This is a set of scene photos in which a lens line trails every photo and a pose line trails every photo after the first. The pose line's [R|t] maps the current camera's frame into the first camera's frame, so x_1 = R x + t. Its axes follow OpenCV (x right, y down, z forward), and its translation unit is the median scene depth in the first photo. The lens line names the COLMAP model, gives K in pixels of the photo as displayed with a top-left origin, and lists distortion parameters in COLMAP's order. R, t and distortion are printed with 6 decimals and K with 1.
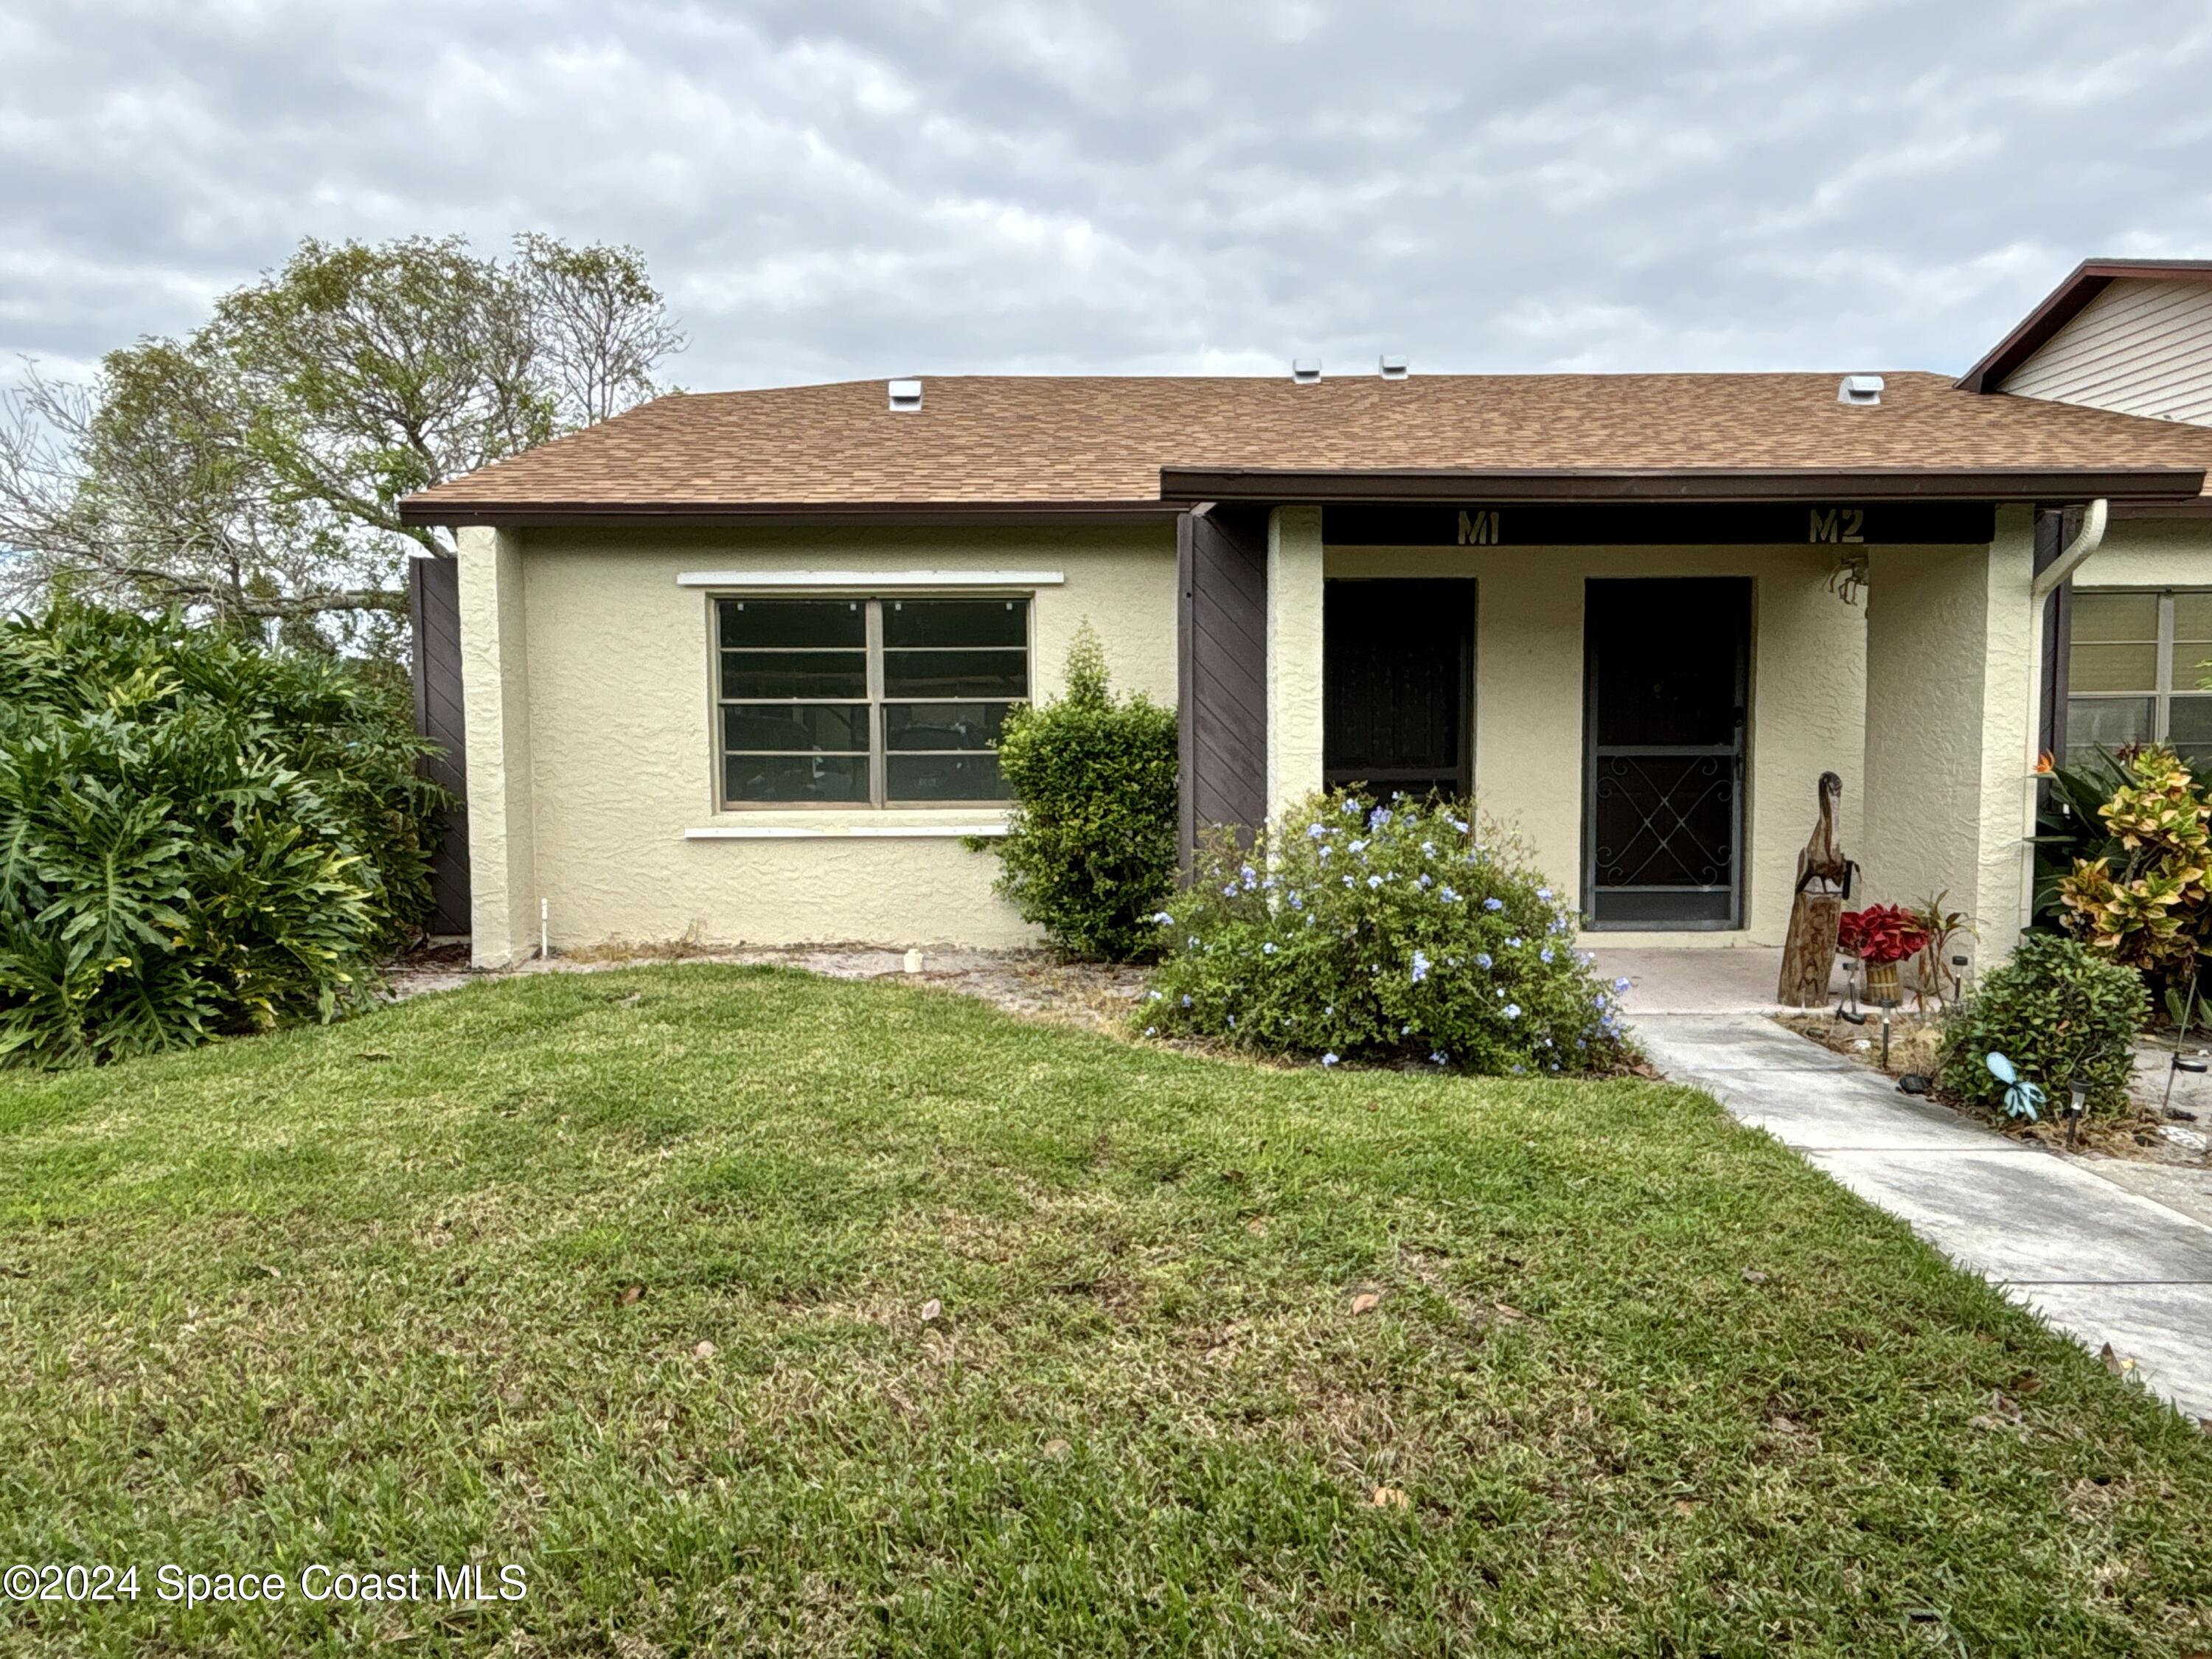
lens RADIAL K [[1465.9, 0, 1106.0], [0, 1465.9, 829.5], [0, 0, 1]] dist [0.039159, -0.042077]
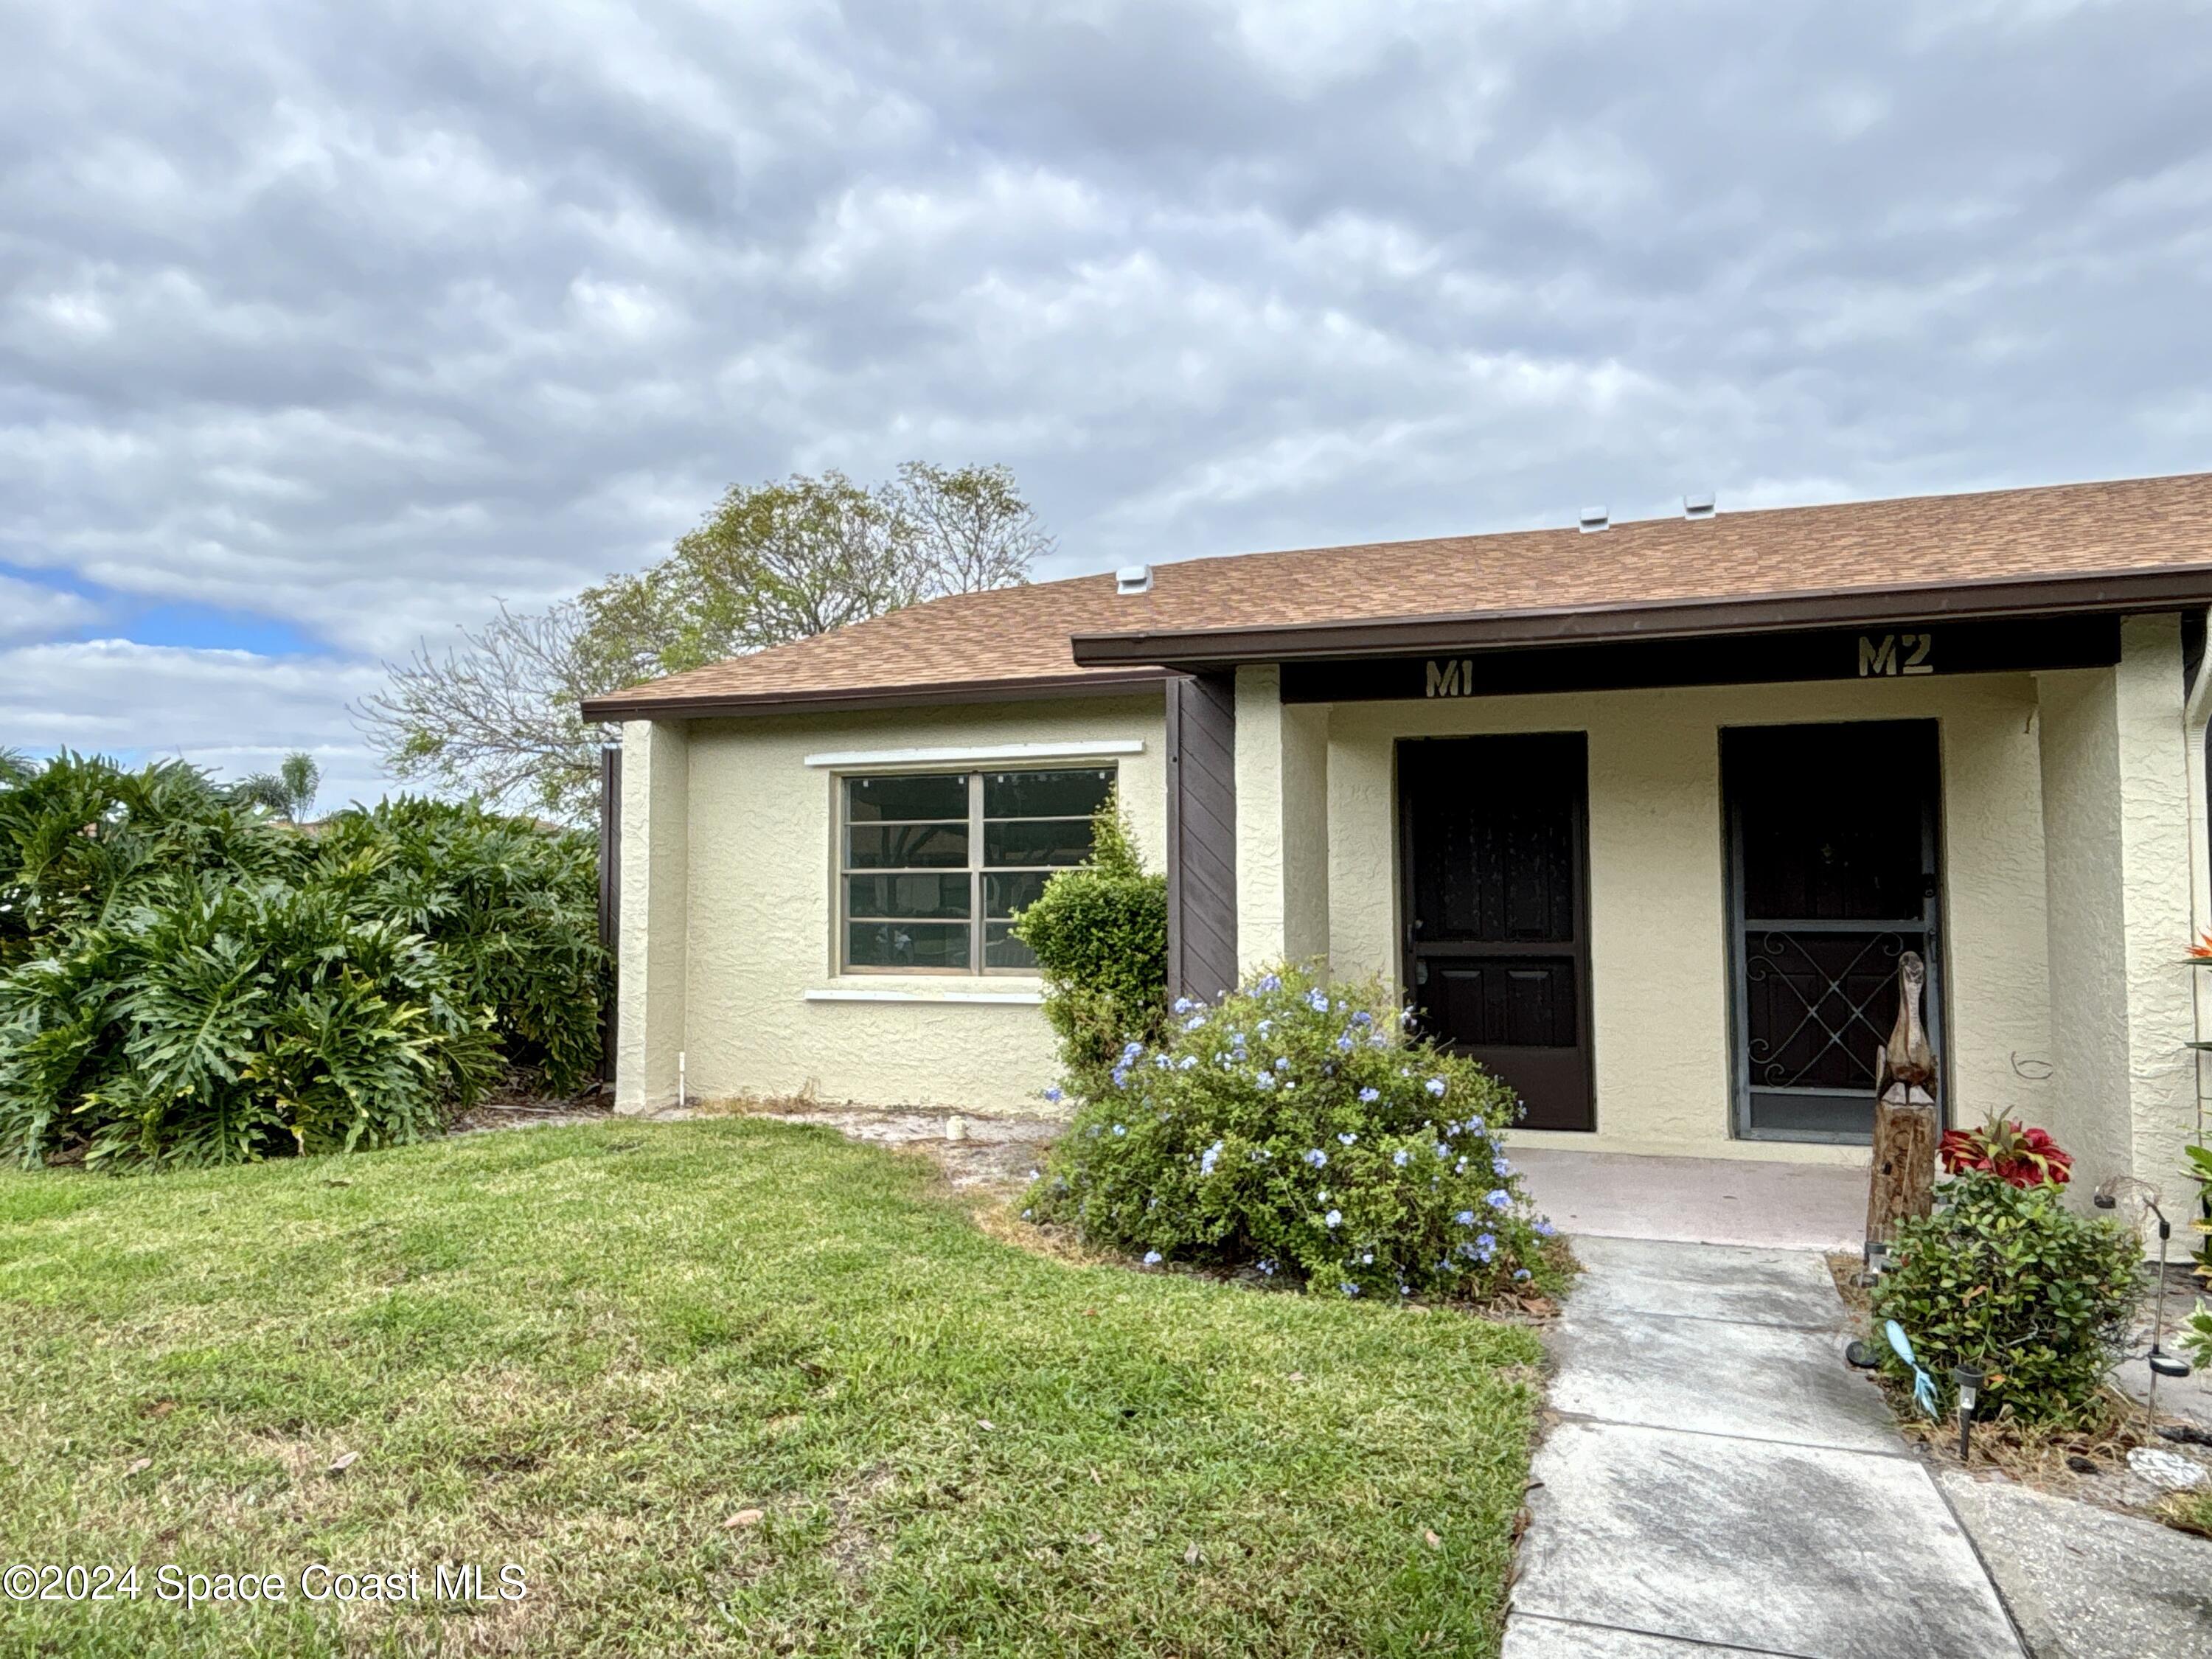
lens RADIAL K [[1465.9, 0, 1106.0], [0, 1465.9, 829.5], [0, 0, 1]] dist [0.039159, -0.042077]
pose [[0.938235, -0.014437, -0.345698, 0.301687], [-0.025711, 0.993458, -0.111268, -0.003919], [0.345043, 0.113284, 0.931725, 0.072139]]
